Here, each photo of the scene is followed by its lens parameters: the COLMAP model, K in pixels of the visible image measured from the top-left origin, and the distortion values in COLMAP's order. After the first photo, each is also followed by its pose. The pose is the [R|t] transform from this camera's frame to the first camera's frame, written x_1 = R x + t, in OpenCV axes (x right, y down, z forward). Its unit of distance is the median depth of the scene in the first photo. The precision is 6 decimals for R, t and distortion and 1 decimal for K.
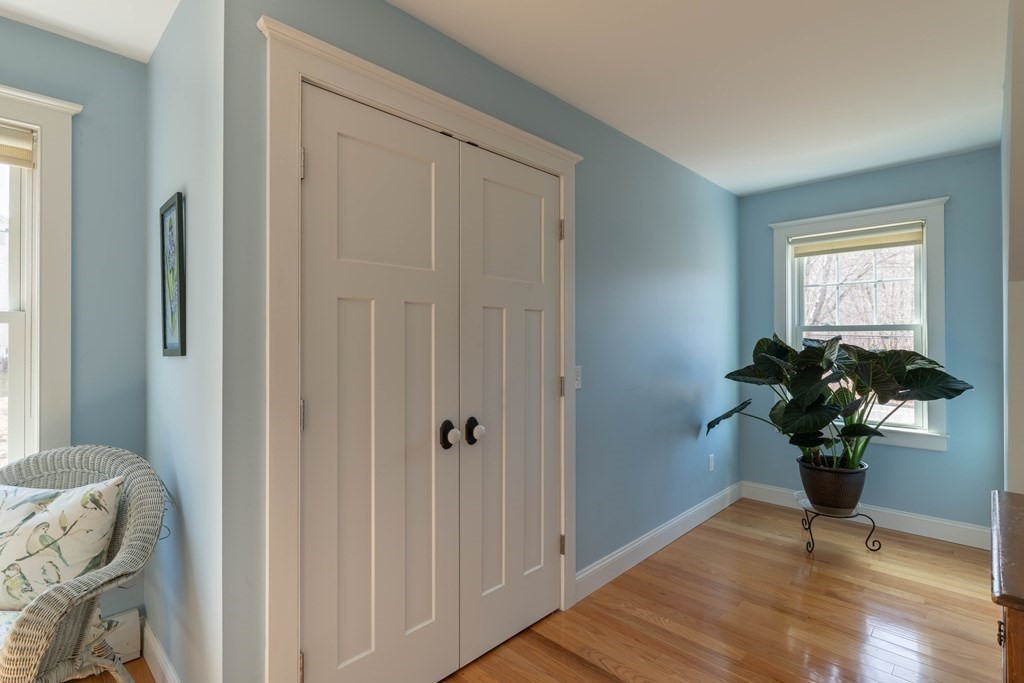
lens RADIAL K [[496.4, 0, 512.0], [0, 496.4, 341.5], [0, 0, 1]] dist [-0.000754, 0.000336]
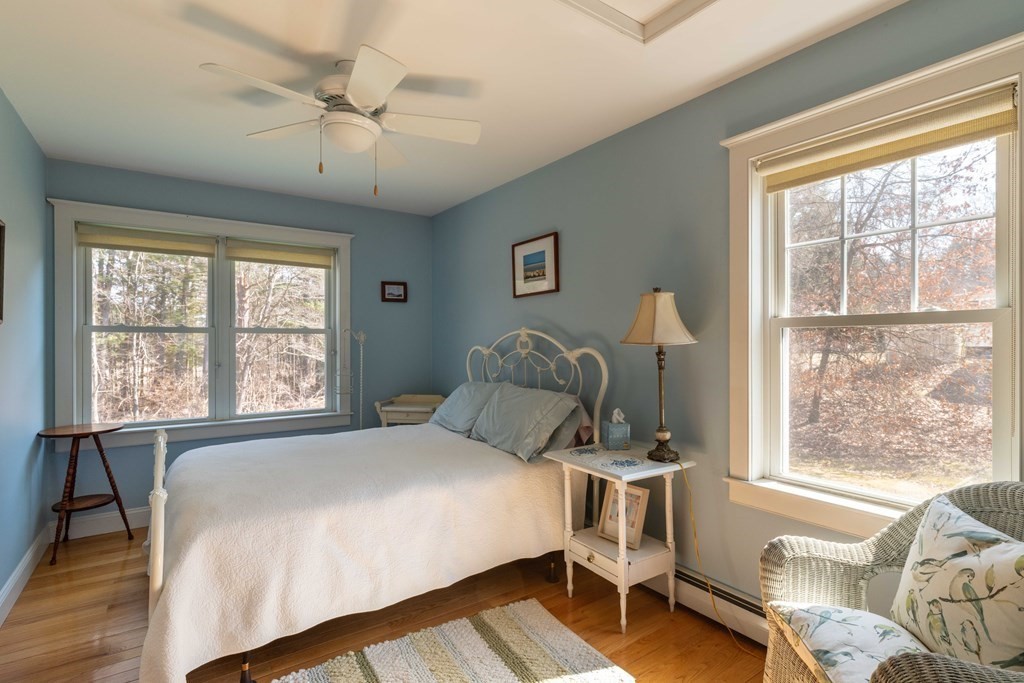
lens RADIAL K [[496.4, 0, 512.0], [0, 496.4, 341.5], [0, 0, 1]] dist [-0.000754, 0.000336]
pose [[-0.186277, 0.001006, -0.982497, -0.016256], [-0.000566, 0.999999, 0.001132, -0.003887], [0.982497, 0.000767, -0.186276, 0.424317]]
